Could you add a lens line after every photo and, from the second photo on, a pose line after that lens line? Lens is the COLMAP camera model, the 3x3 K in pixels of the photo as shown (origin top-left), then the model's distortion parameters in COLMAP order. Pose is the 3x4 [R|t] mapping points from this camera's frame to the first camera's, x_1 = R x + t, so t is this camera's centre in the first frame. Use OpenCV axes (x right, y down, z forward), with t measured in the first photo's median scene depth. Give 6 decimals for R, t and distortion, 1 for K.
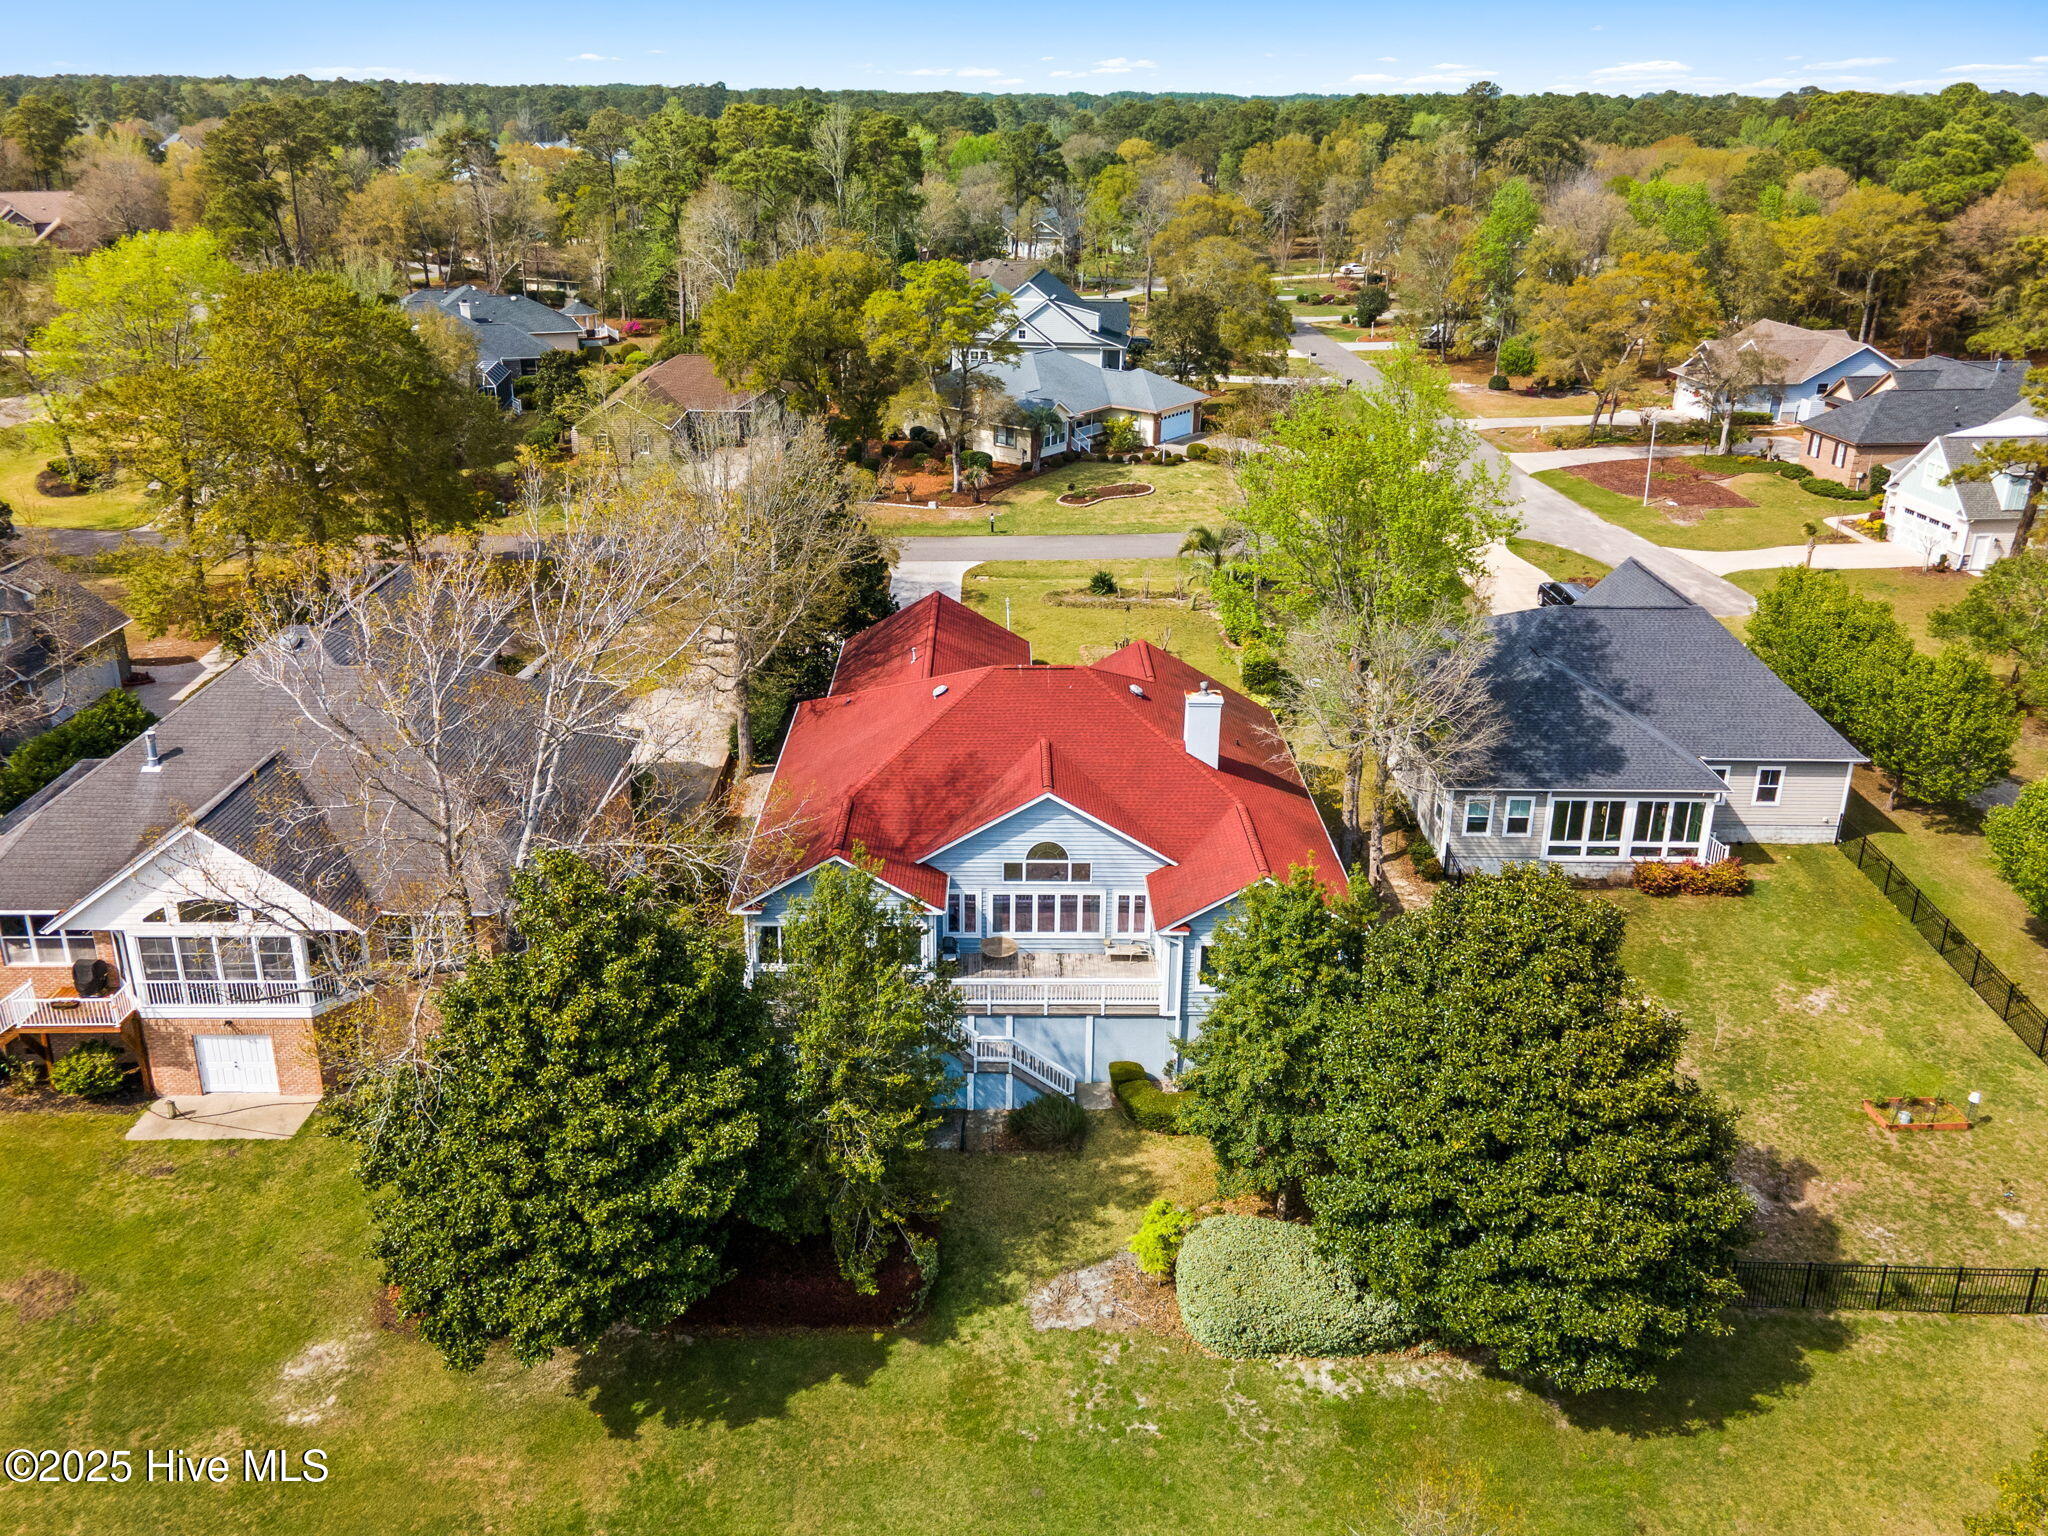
lens RADIAL K [[1551.0, 0, 1029.9], [0, 1551.0, 757.3], [0, 0, 1]] dist [0.030372, 0.004895]
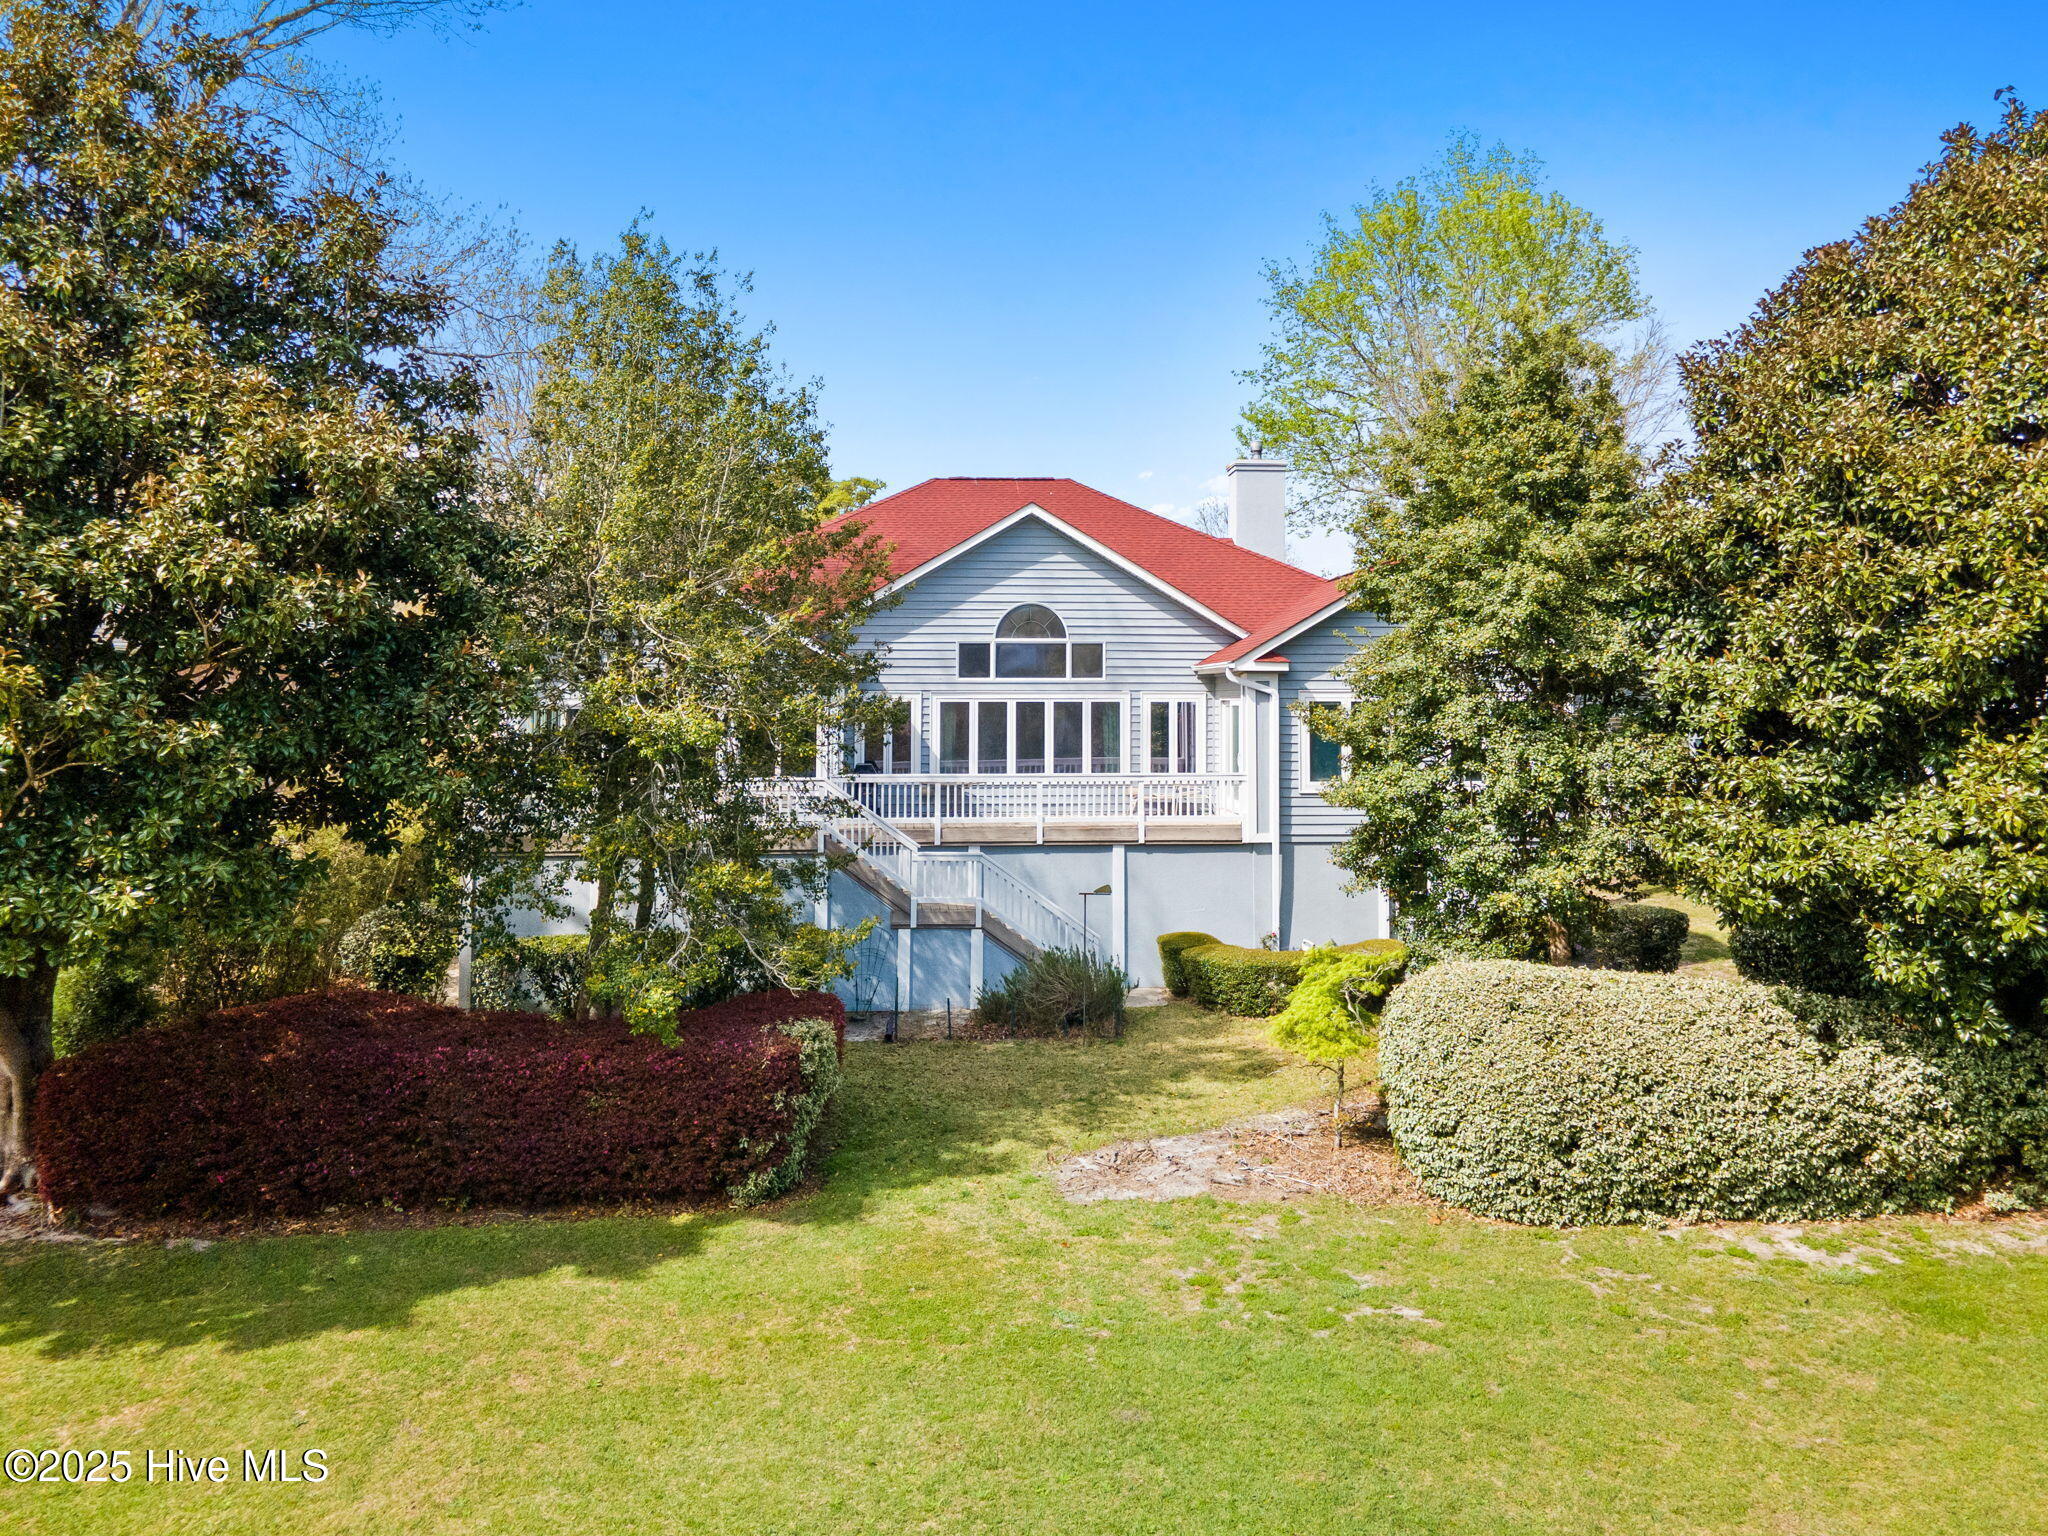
lens RADIAL K [[1551.0, 0, 1031.1], [0, 1551.0, 771.1], [0, 0, 1]] dist [0.030372, 0.004895]
pose [[0.998063, -0.004905, 0.062013, -0.027094], [0.027710, 0.927573, -0.372614, 0.346985], [-0.055693, 0.373610, 0.925912, 0.474869]]
